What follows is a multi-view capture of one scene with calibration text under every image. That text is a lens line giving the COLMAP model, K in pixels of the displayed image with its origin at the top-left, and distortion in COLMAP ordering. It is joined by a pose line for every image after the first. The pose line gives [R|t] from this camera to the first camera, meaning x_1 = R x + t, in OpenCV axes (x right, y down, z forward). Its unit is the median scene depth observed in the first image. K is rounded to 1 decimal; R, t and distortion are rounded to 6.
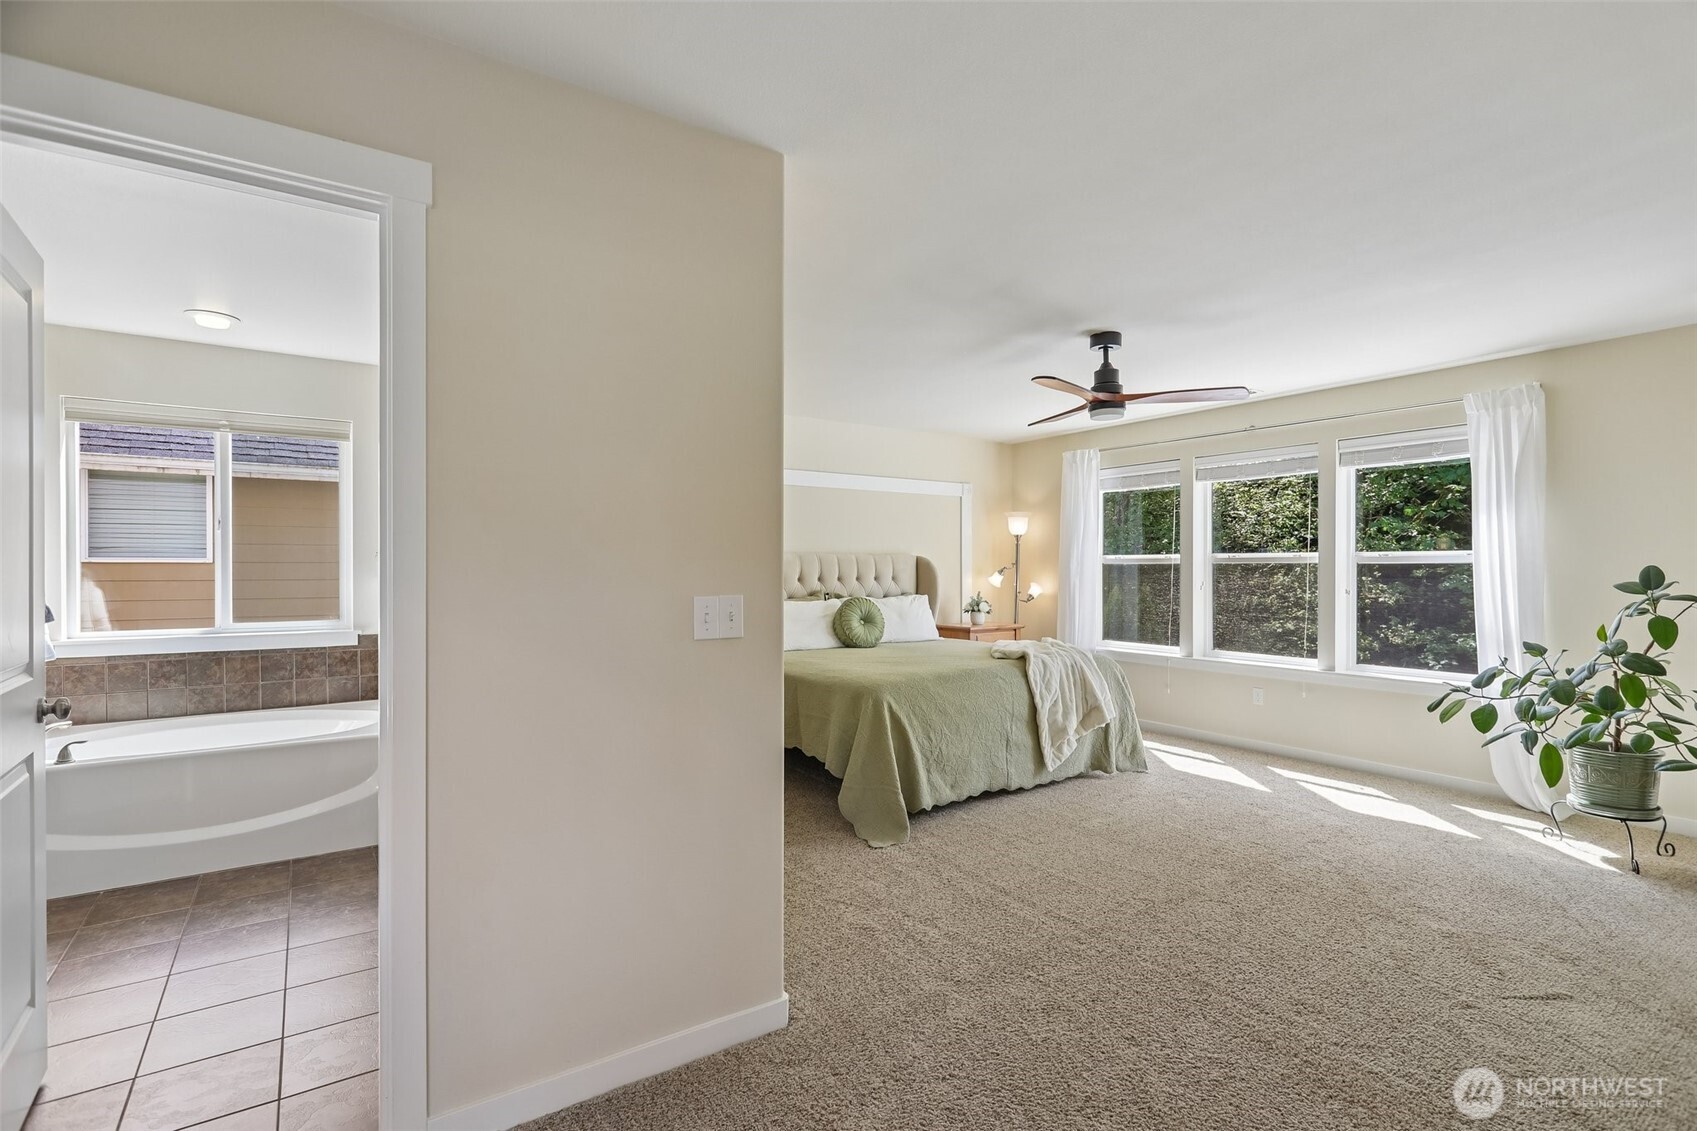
lens RADIAL K [[801.6, 0, 844.8], [0, 801.6, 569.2], [0, 0, 1]] dist [-0.013354, 0.012114]
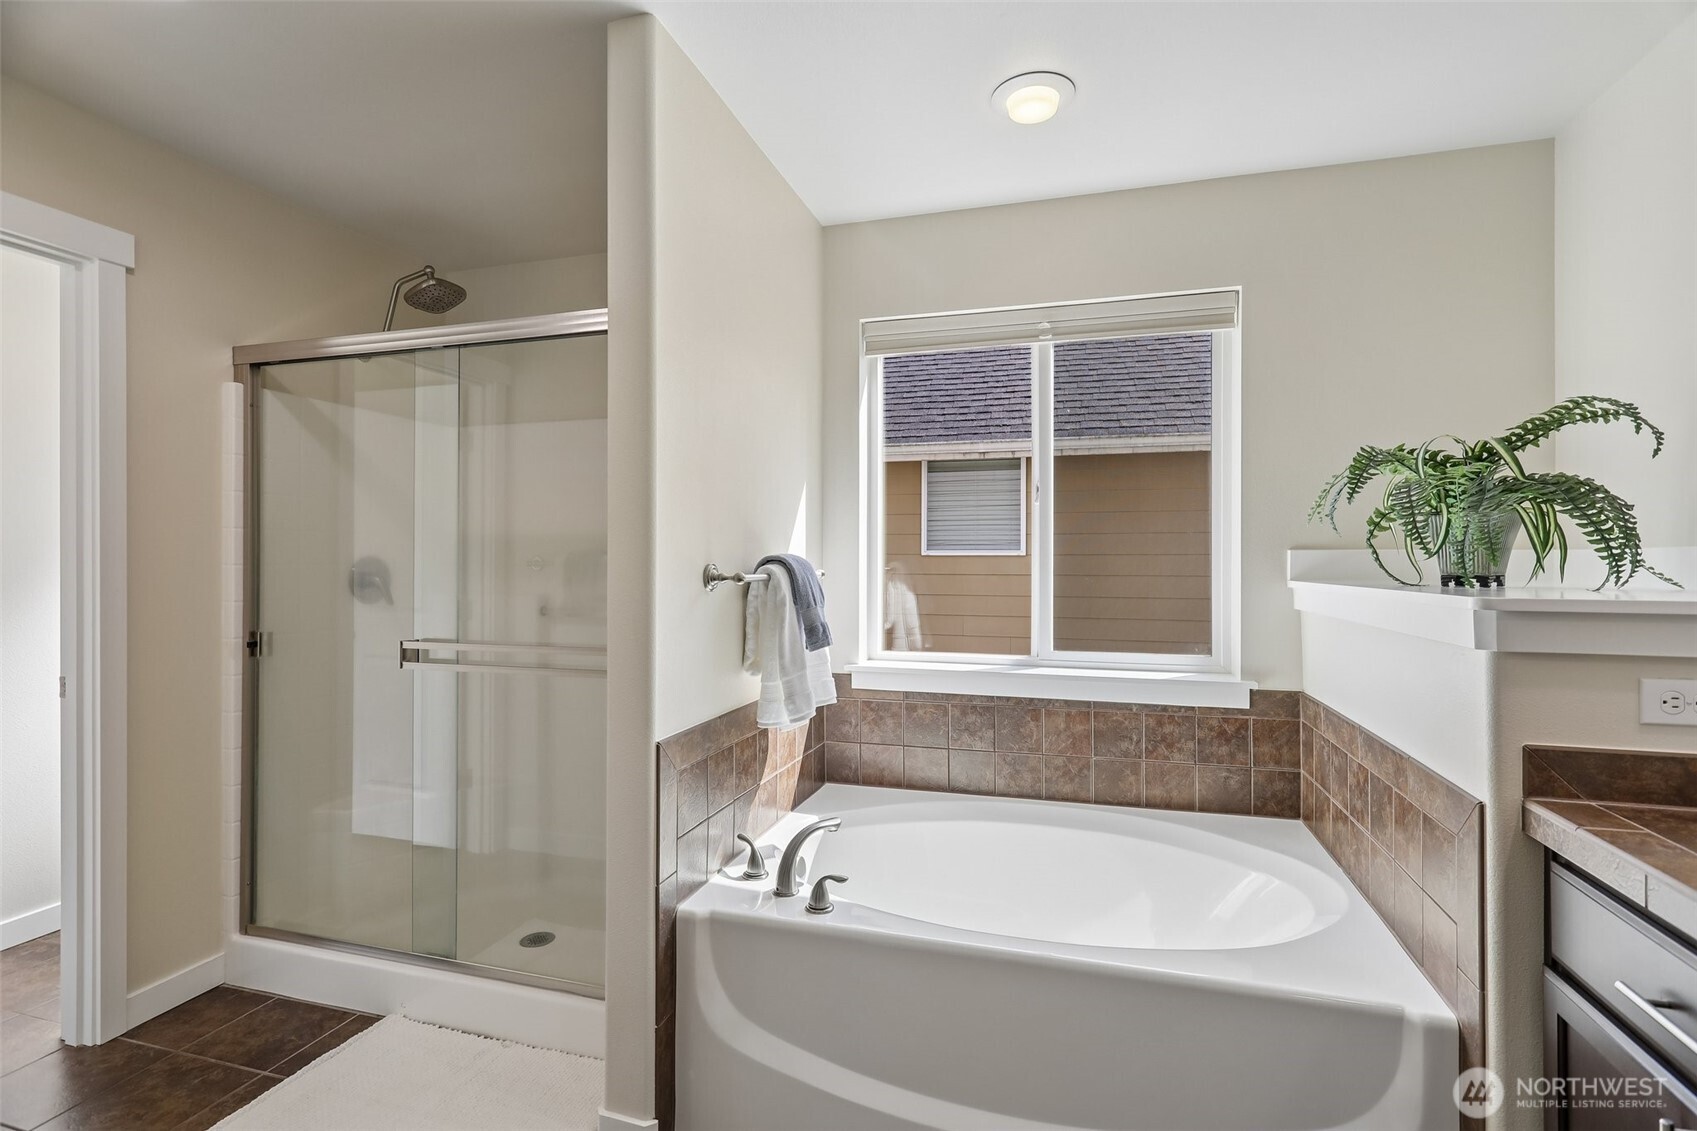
lens RADIAL K [[801.6, 0, 844.8], [0, 801.6, 569.2], [0, 0, 1]] dist [-0.013354, 0.012114]
pose [[0.629552, 0.009900, -0.776895, -0.380977], [-0.002445, 0.999939, 0.010762, -0.002336], [0.776954, -0.004876, 0.629538, 0.476000]]
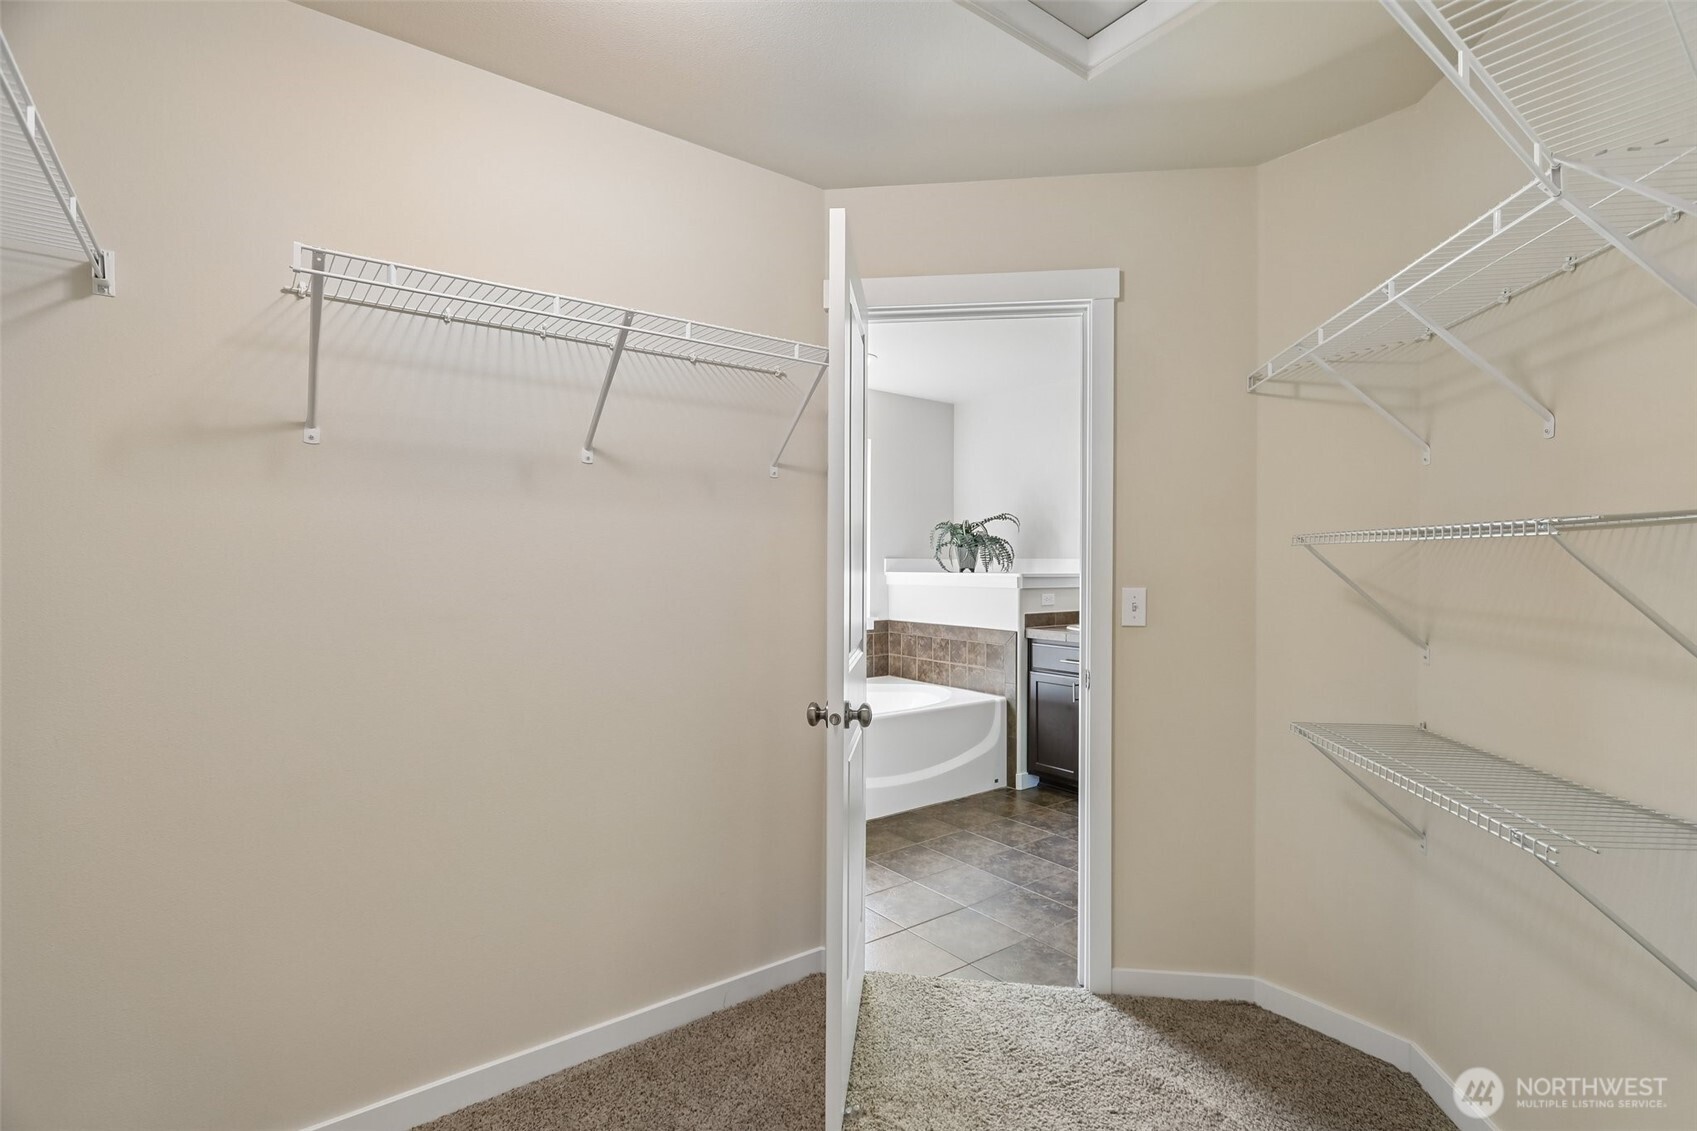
lens RADIAL K [[801.6, 0, 844.8], [0, 801.6, 569.2], [0, 0, 1]] dist [-0.013354, 0.012114]
pose [[0.999004, 0.004326, 0.044418, -0.727130], [-0.004604, 0.999970, 0.006162, -0.000445], [-0.044390, -0.006361, 0.998994, -0.180361]]
